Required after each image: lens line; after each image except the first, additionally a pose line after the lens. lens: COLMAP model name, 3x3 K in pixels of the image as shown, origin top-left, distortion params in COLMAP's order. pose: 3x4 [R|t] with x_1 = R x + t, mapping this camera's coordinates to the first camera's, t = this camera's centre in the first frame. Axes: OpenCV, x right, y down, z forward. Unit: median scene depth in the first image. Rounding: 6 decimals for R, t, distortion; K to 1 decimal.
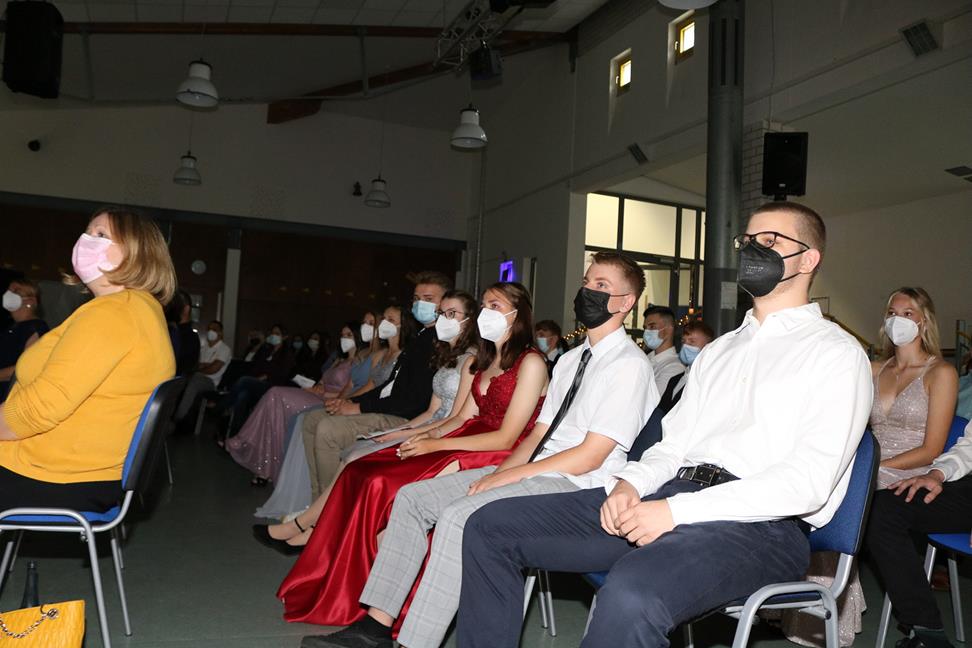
lens RADIAL K [[815.6, 0, 472.7], [0, 815.6, 334.6], [0, 0, 1]] dist [-0.132675, 0.080896]
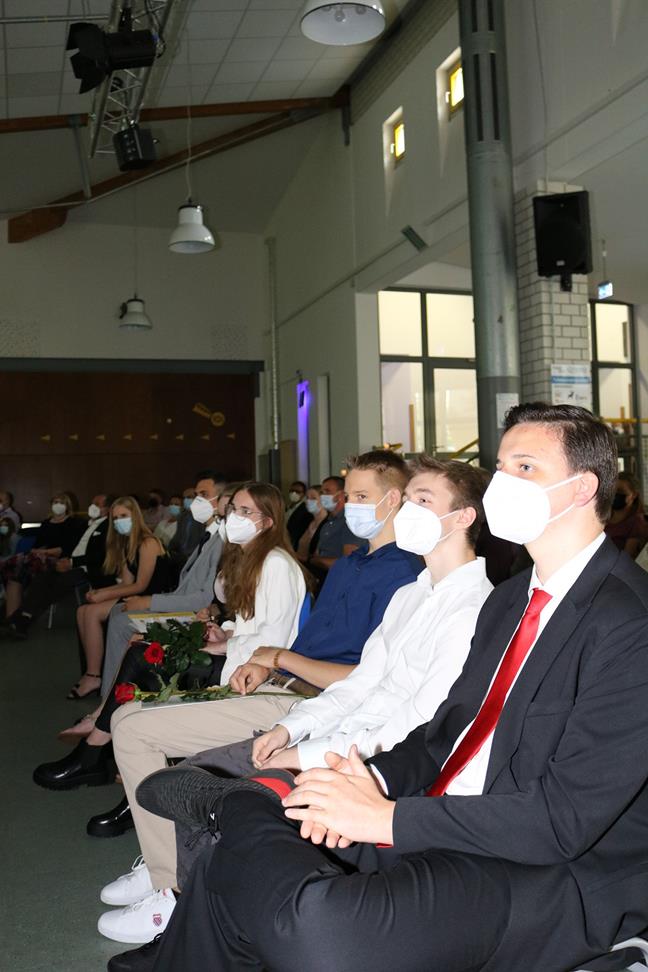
lens RADIAL K [[927.0, 0, 326.2], [0, 927.0, 477.9], [0, 0, 1]] dist [-0.075215, 0.000000]
pose [[0.995397, -0.086655, -0.040925, 0.113522], [0.087571, 0.995934, 0.021136, -0.011734], [0.038927, -0.024622, 0.998939, 0.061316]]
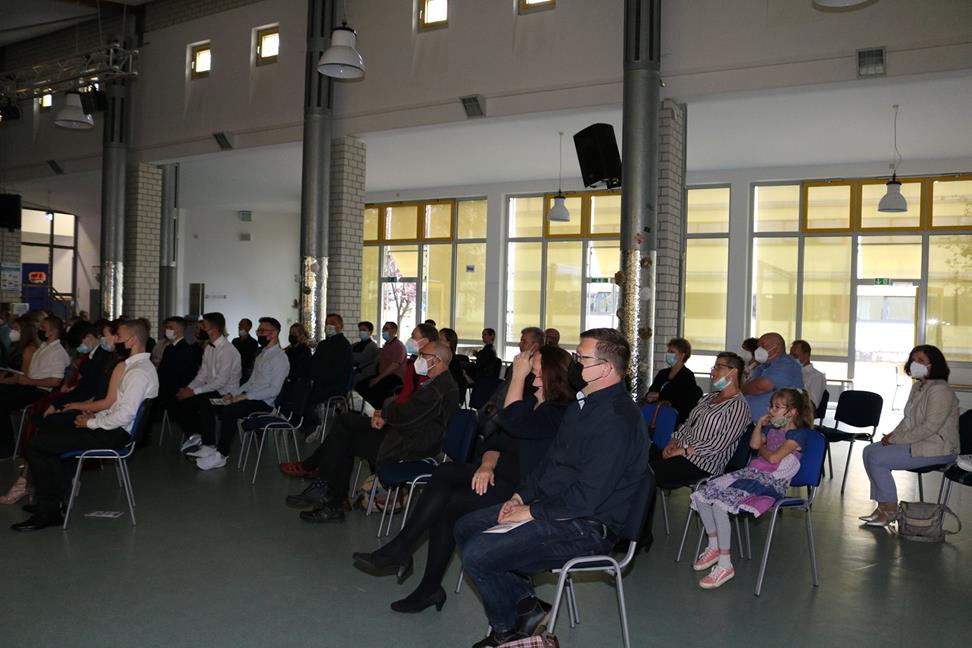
lens RADIAL K [[815.6, 0, 493.6], [0, 815.6, 333.6], [0, 0, 1]] dist [-0.132675, 0.080896]
pose [[0.784314, -0.049130, 0.618416, 0.081436], [-0.007596, 0.996024, 0.088764, -0.063024], [-0.620318, -0.074316, 0.780822, -0.770627]]
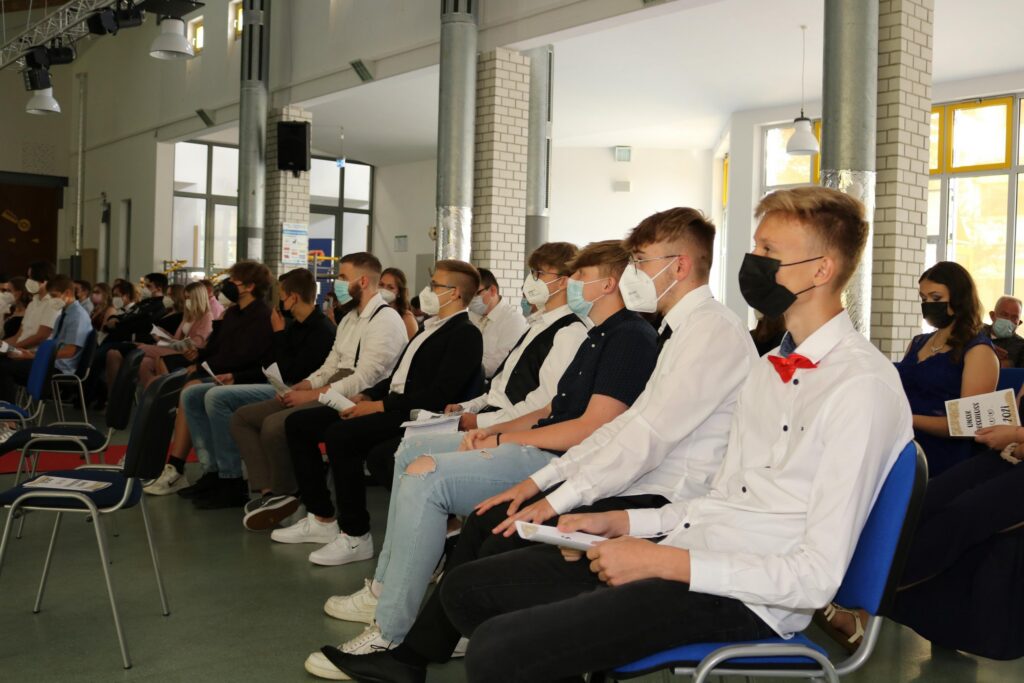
lens RADIAL K [[1074.5, 0, 502.2], [0, 1074.5, 346.8], [0, 0, 1]] dist [-0.081203, 0.000000]
pose [[0.945432, -0.037877, 0.323609, 0.087459], [0.010111, 0.996152, 0.087056, -0.024109], [-0.325661, -0.079034, 0.942177, -0.489216]]
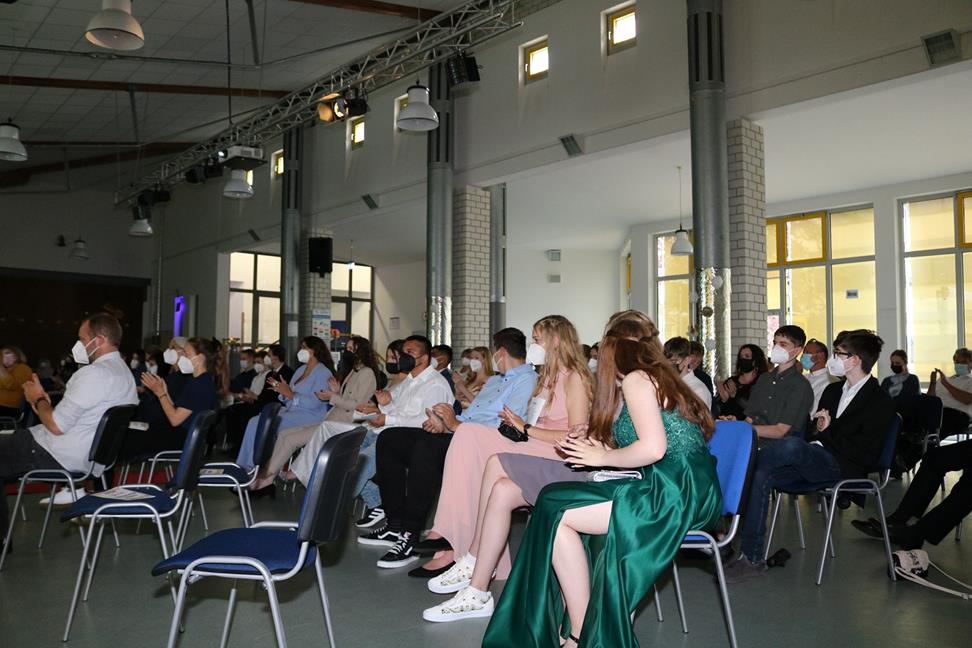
lens RADIAL K [[815.6, 0, 481.6], [0, 815.6, 329.9], [0, 0, 1]] dist [-0.132675, 0.080896]
pose [[0.937156, -0.030200, 0.347602, 0.057036], [0.030938, 0.999515, 0.003428, -0.025822], [-0.347537, 0.007541, 0.937636, -0.539551]]
